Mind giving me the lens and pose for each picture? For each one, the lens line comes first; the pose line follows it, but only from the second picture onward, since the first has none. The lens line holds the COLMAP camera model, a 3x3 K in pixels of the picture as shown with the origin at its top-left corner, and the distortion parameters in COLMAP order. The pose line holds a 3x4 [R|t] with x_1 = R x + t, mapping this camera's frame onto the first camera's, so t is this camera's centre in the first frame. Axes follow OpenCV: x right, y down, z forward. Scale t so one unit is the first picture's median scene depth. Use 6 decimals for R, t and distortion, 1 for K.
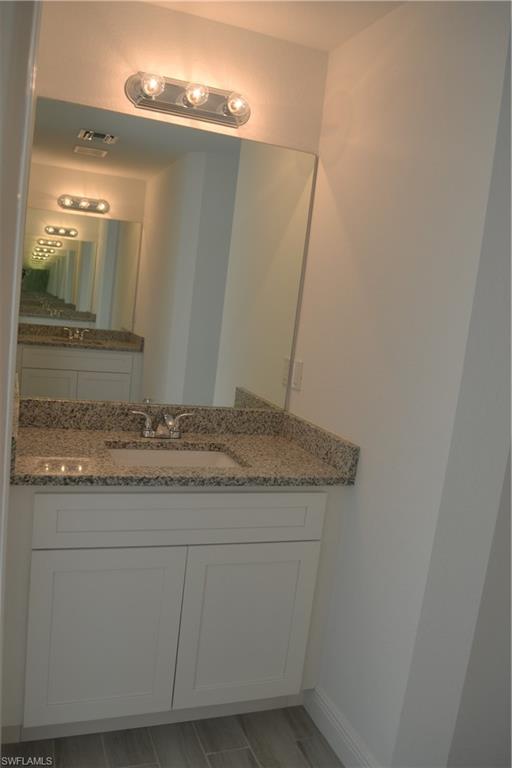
lens RADIAL K [[597.3, 0, 256.0], [0, 597.3, 384.0], [0, 0, 1]] dist [-0.032275, 0.002286]
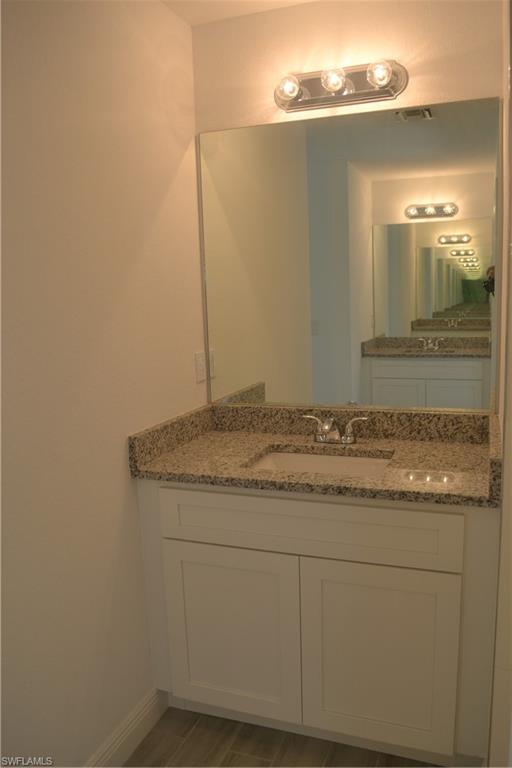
lens RADIAL K [[613.0, 0, 256.0], [0, 613.0, 384.0], [0, 0, 1]] dist [-0.085731, -0.003395]
pose [[0.759696, -0.036890, -0.649231, 0.382702], [0.021102, 0.999262, -0.032088, 0.024549], [0.649936, 0.010677, 0.759914, 0.181481]]
